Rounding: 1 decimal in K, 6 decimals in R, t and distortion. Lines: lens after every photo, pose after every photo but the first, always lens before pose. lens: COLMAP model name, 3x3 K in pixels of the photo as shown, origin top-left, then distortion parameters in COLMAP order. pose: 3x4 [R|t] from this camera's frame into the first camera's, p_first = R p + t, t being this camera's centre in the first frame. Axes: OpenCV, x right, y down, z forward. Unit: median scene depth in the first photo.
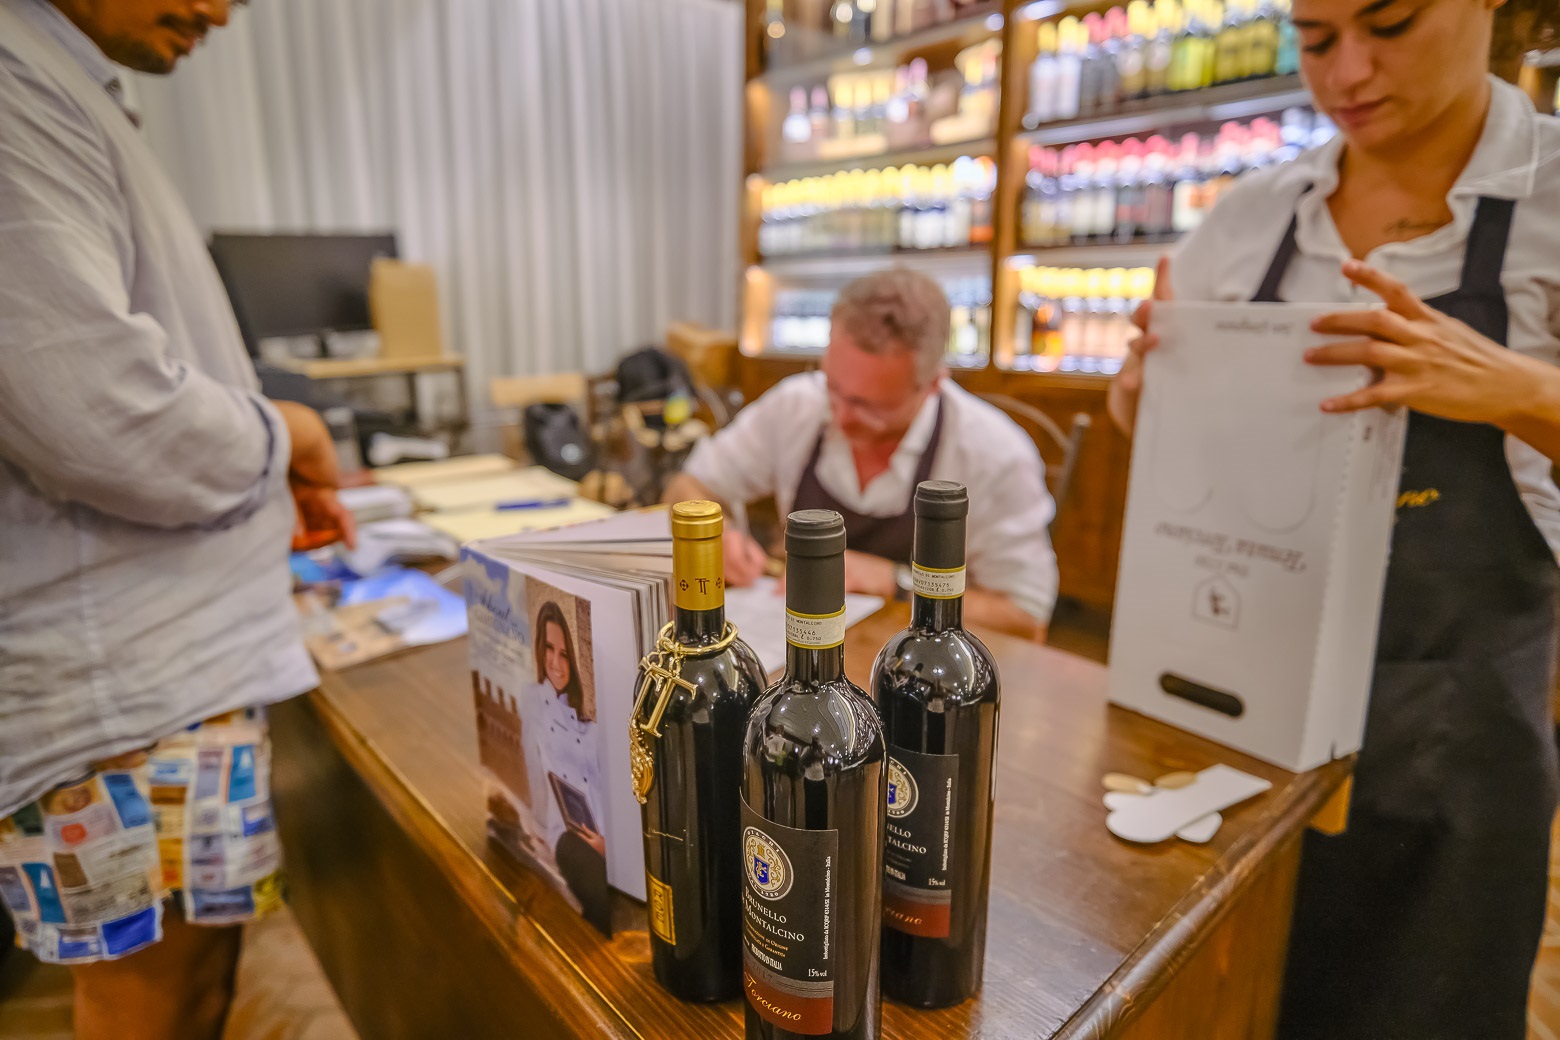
lens RADIAL K [[893.0, 0, 776.5], [0, 893.0, 508.9], [0, 0, 1]] dist [-0.037054, 0.026575]
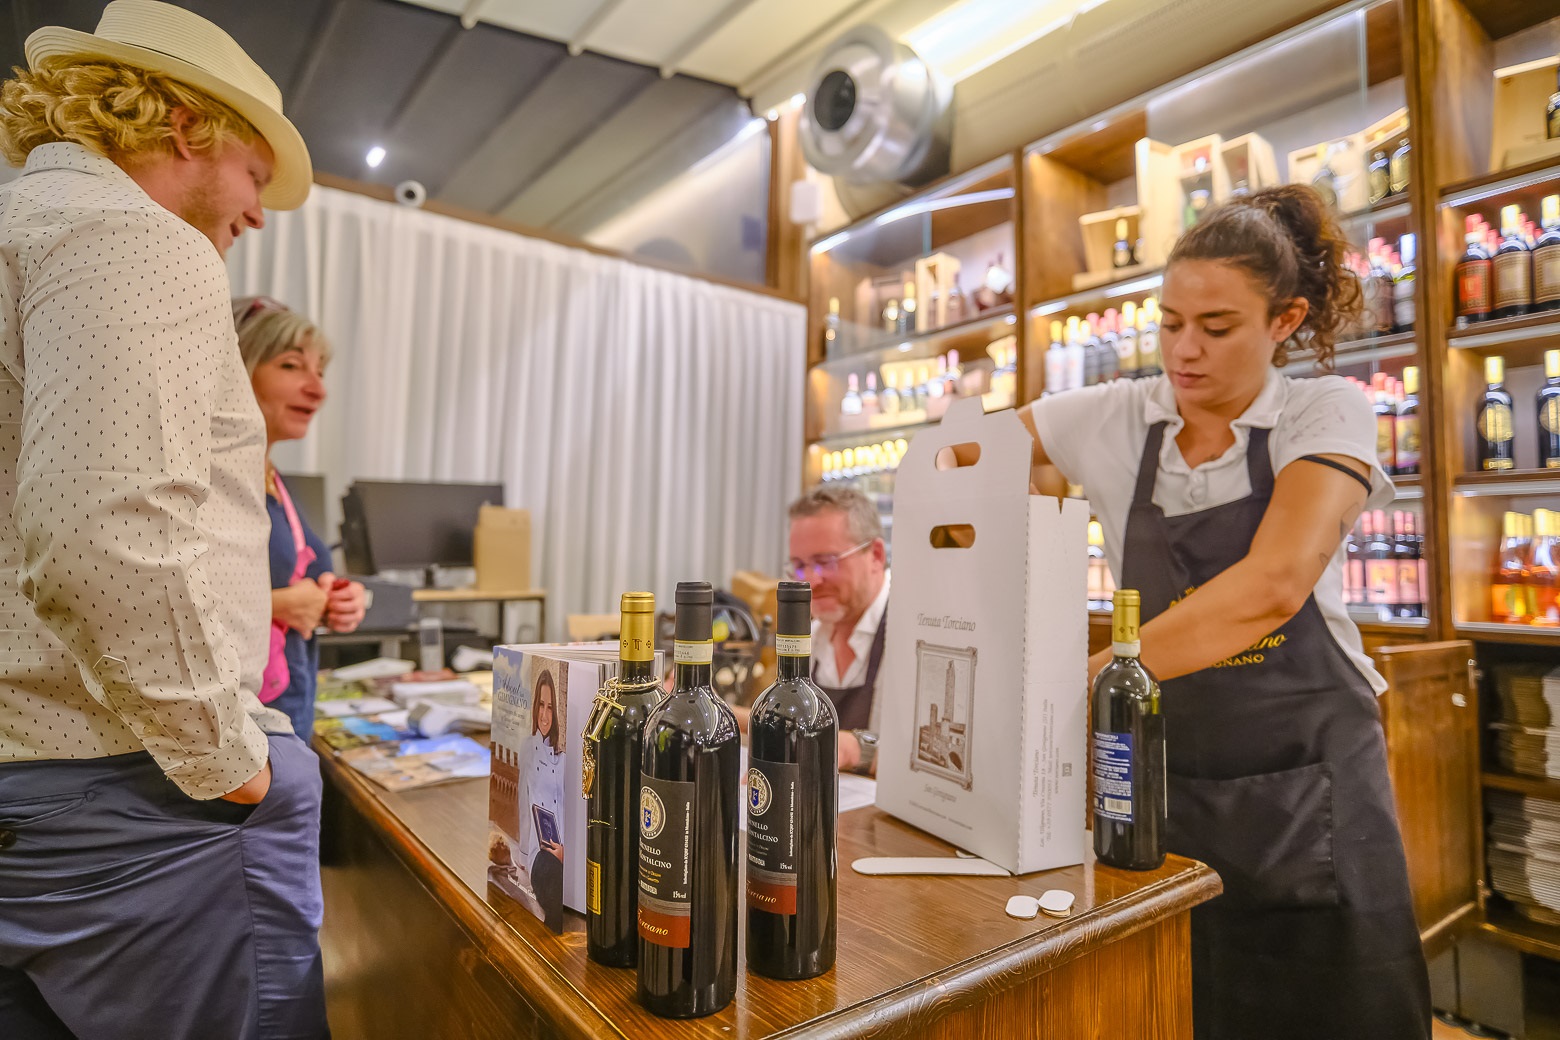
lens RADIAL K [[893.0, 0, 774.8], [0, 893.0, 508.7], [0, 0, 1]] dist [-0.037054, 0.026575]
pose [[0.994751, 0.013833, -0.101389, 0.069978], [-0.043104, 0.955271, -0.292574, 0.069799], [0.092807, 0.295408, 0.950853, -0.112992]]
